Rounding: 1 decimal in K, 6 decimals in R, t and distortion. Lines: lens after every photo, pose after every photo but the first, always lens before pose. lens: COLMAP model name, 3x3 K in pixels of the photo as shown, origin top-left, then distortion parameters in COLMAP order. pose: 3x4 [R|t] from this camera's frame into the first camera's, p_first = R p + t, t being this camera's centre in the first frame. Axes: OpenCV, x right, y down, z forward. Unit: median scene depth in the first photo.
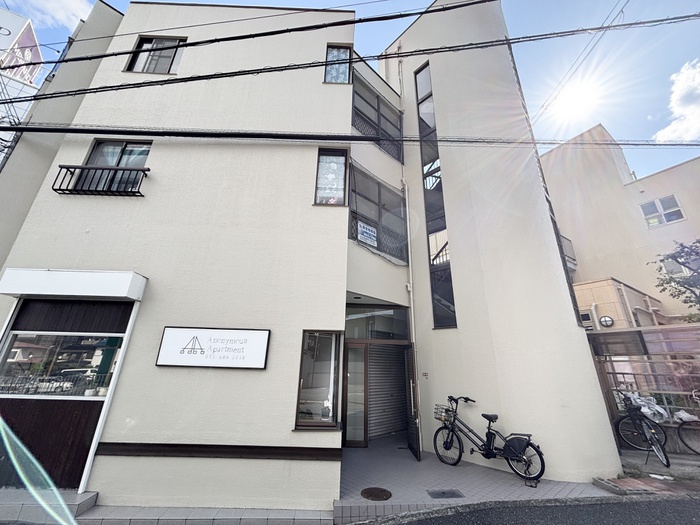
lens RADIAL K [[283.5, 0, 350.0], [0, 283.5, 262.5], [0, 0, 1]] dist [-0.002288, -0.000006]
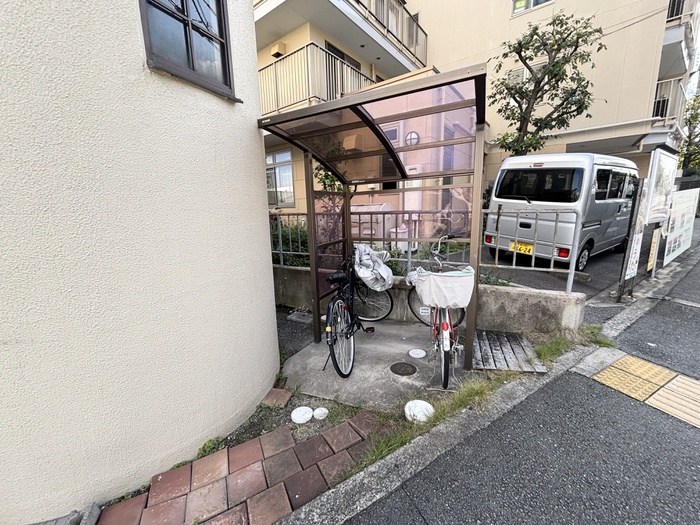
lens RADIAL K [[283.5, 0, 350.0], [0, 283.5, 262.5], [0, 0, 1]] dist [-0.002288, -0.000006]
pose [[0.937774, -0.105408, 0.330862, 0.452647], [-0.078194, 0.864242, 0.496963, 0.122081], [-0.338328, -0.491910, 0.802221, 0.309121]]
